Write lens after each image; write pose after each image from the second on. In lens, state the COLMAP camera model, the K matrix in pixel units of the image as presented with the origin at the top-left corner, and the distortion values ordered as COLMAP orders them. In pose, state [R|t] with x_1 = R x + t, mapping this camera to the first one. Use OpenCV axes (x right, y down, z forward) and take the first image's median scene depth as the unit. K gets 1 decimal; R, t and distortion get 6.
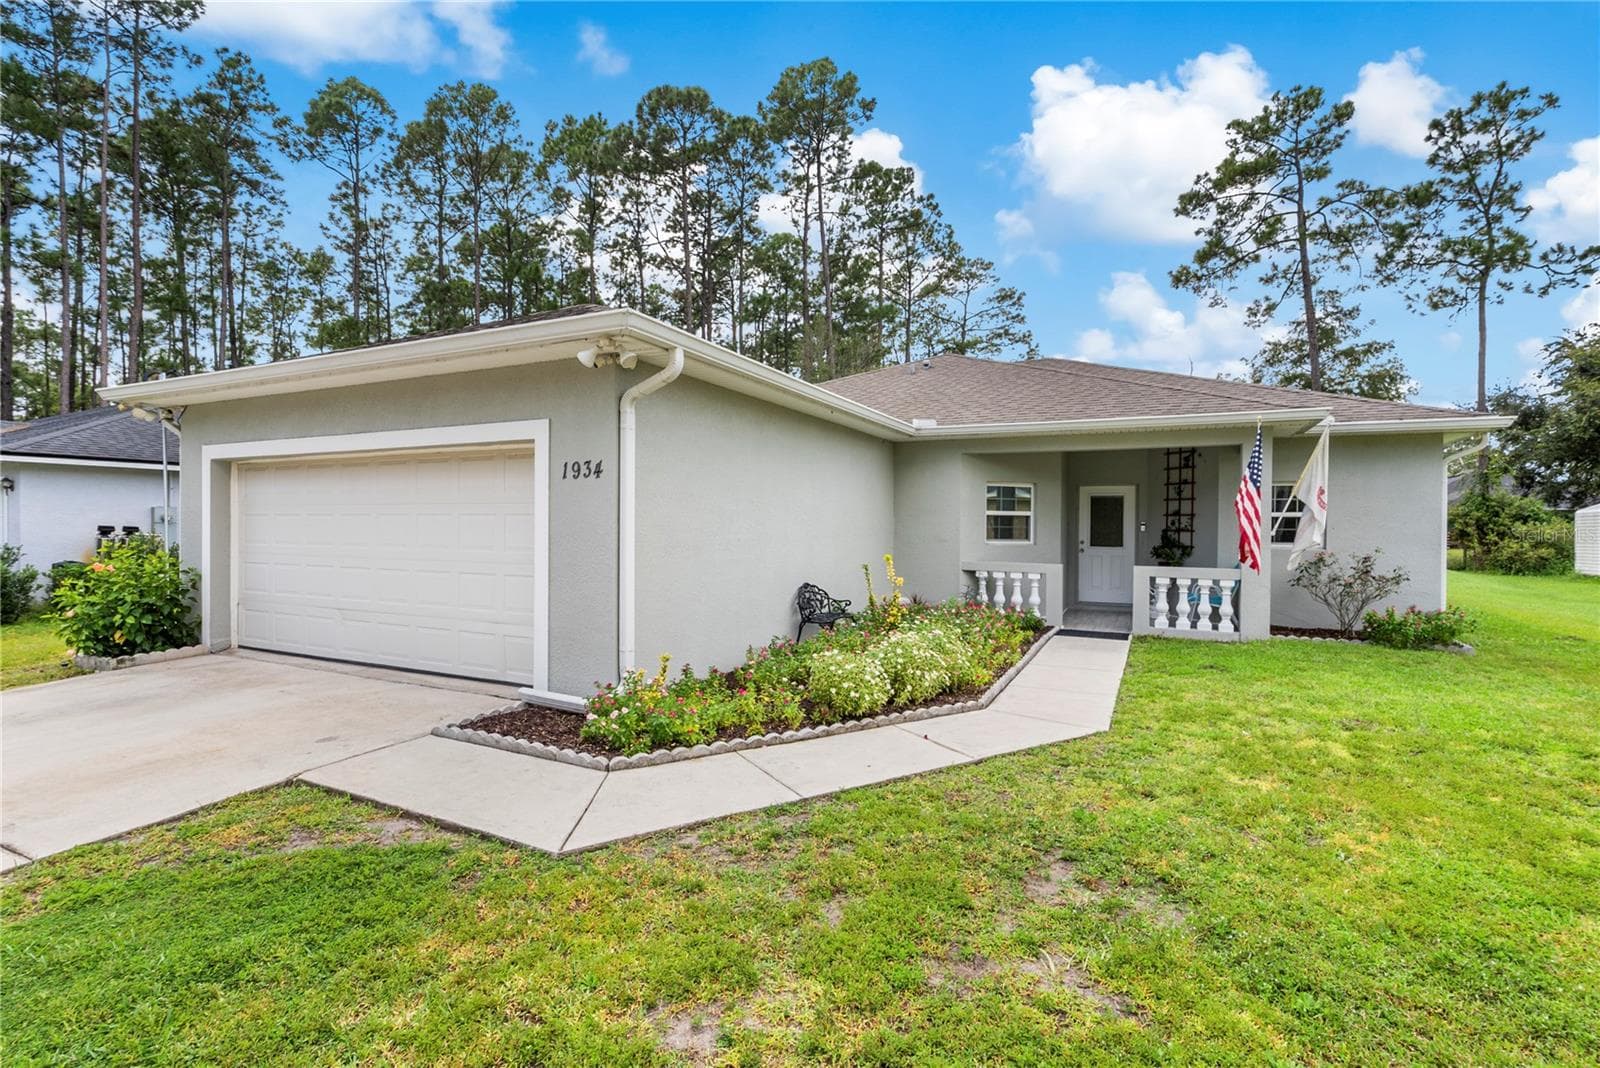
lens RADIAL K [[738.9, 0, 808.2], [0, 738.9, 530.2], [0, 0, 1]] dist [-0.004936, 0.002504]
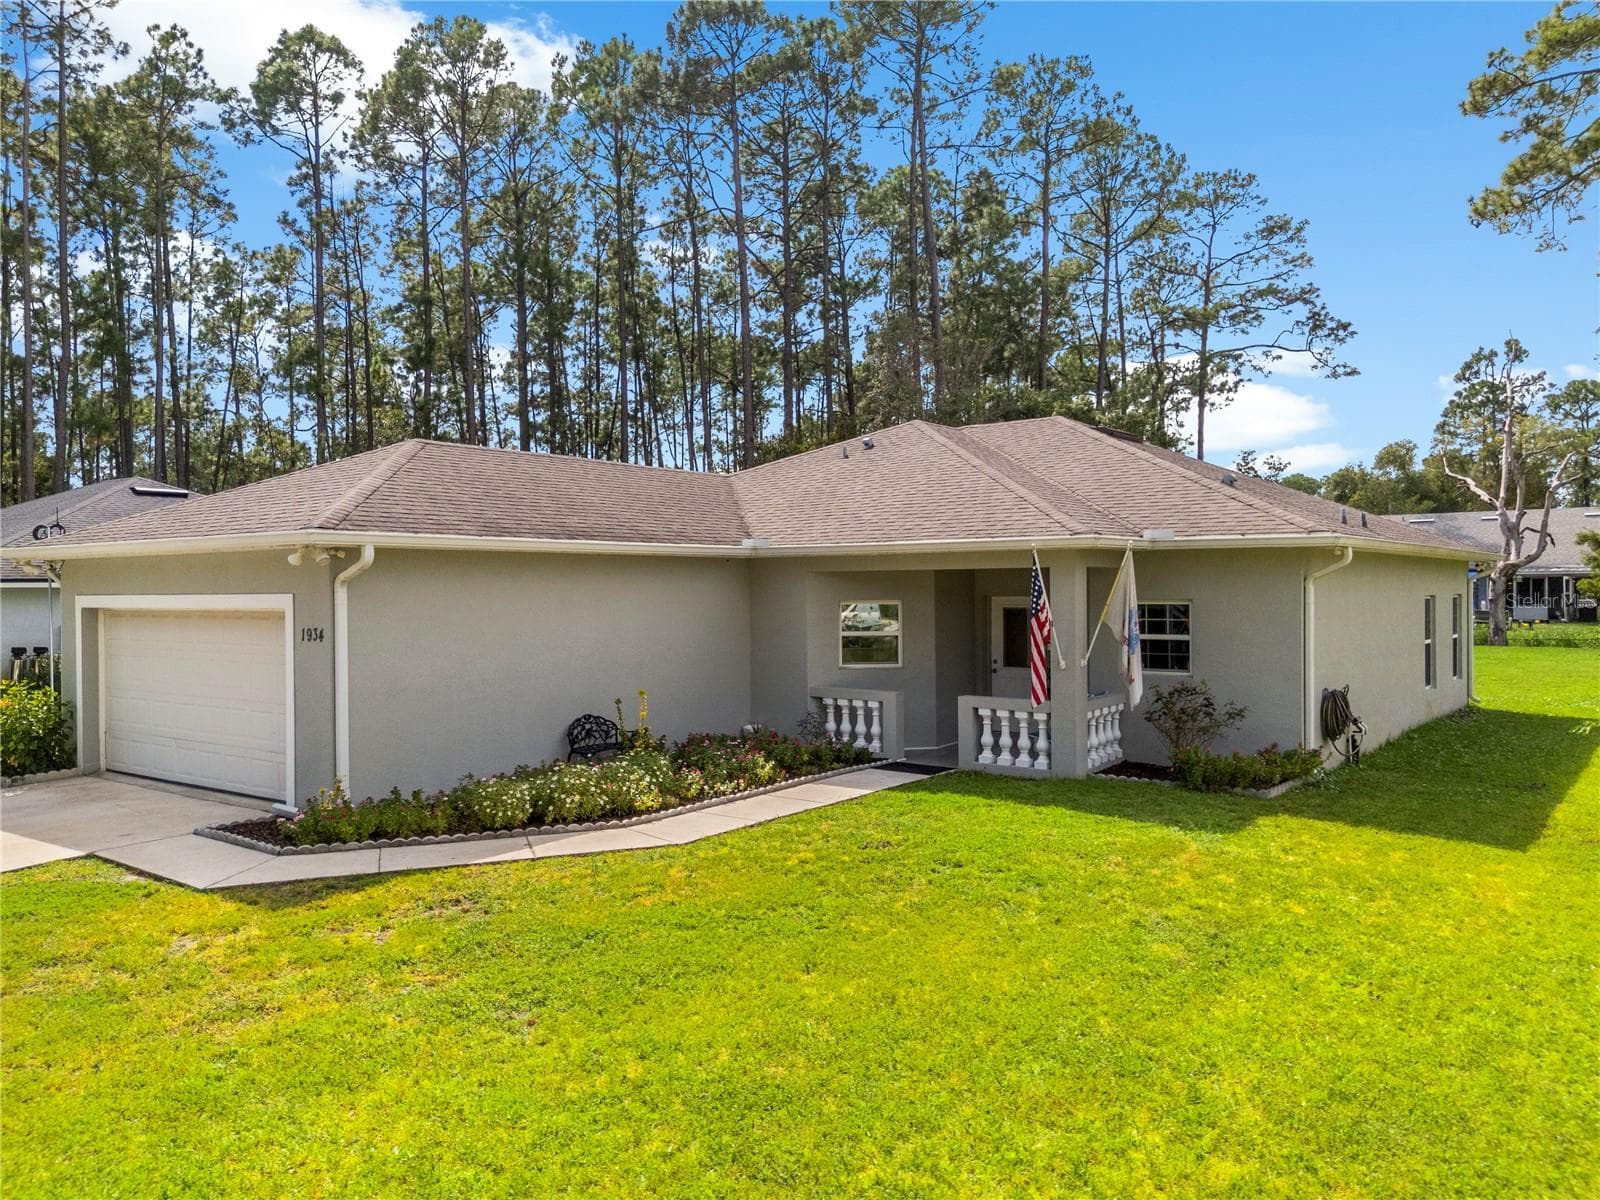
lens RADIAL K [[1181.3, 0, 801.7], [0, 1181.3, 595.1], [0, 0, 1]] dist [0.063615, -0.050923]
pose [[0.979223, -0.013796, -0.202317, 0.157101], [0.013807, 0.999904, -0.001355, -0.022510], [0.202316, -0.001466, 0.979319, -0.143344]]
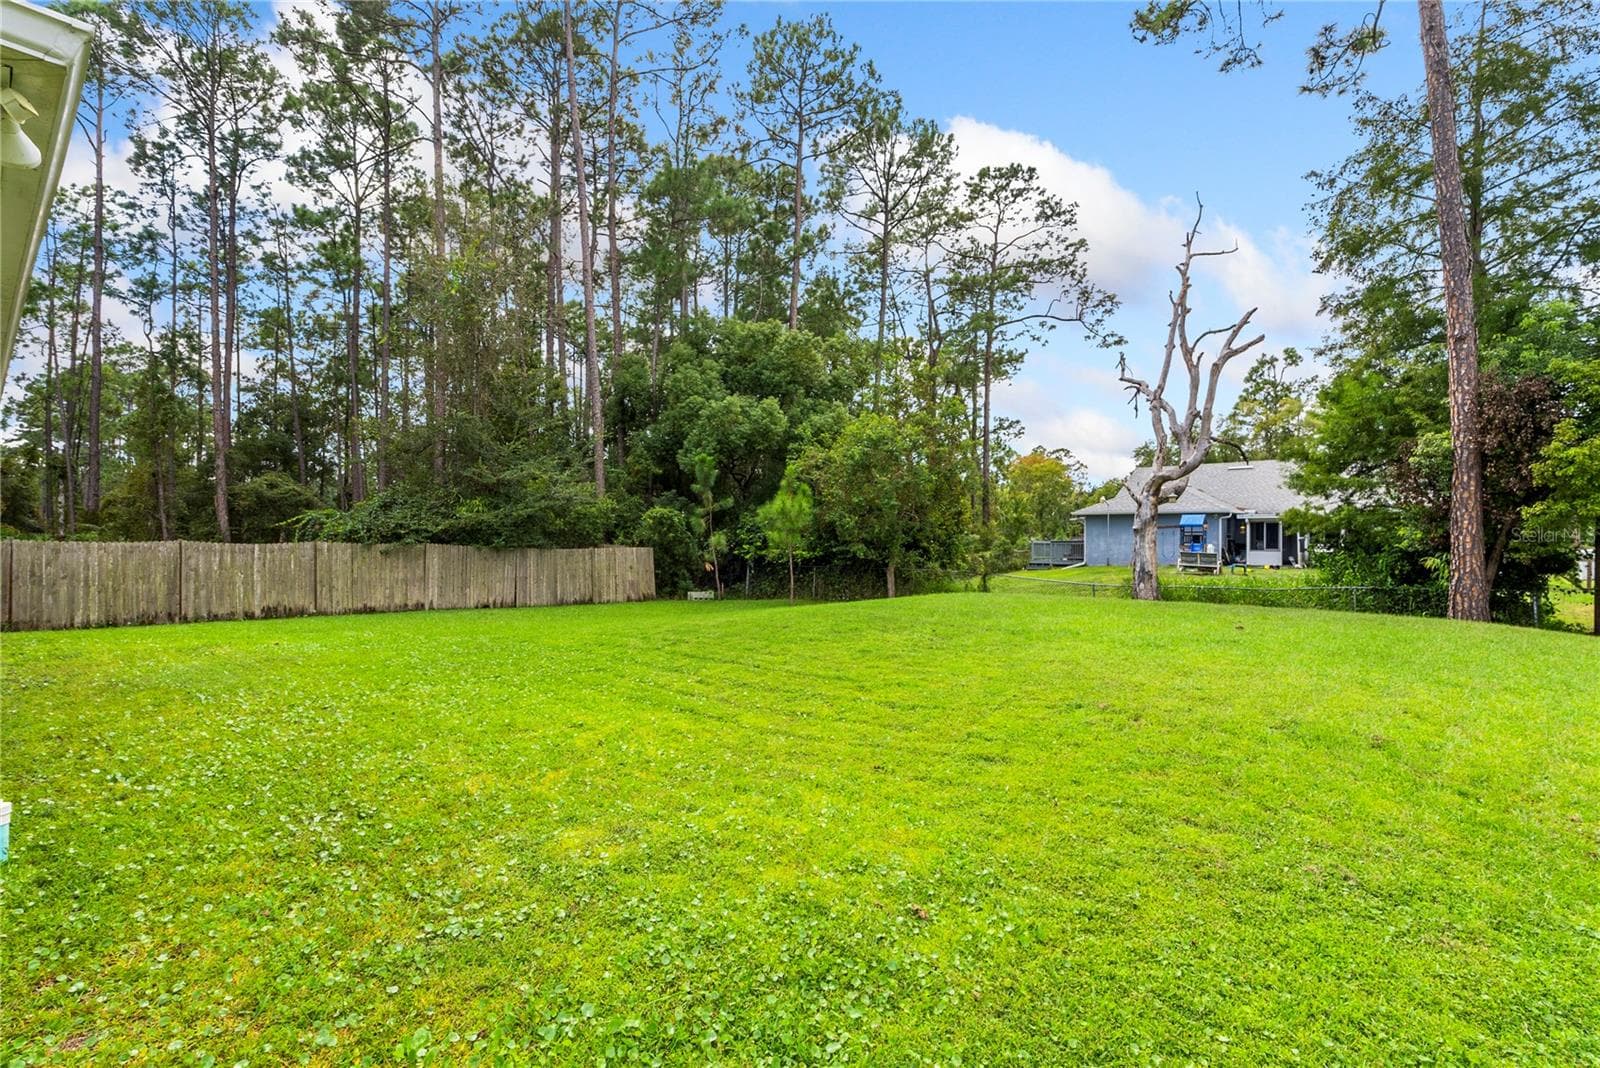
lens RADIAL K [[738.9, 0, 803.7], [0, 738.9, 536.4], [0, 0, 1]] dist [-0.004936, 0.002504]
pose [[0.962325, -0.002218, -0.271891, 0.480144], [-0.002780, 0.999834, -0.017997, 0.002824], [0.271886, 0.018075, 0.962160, 0.569242]]
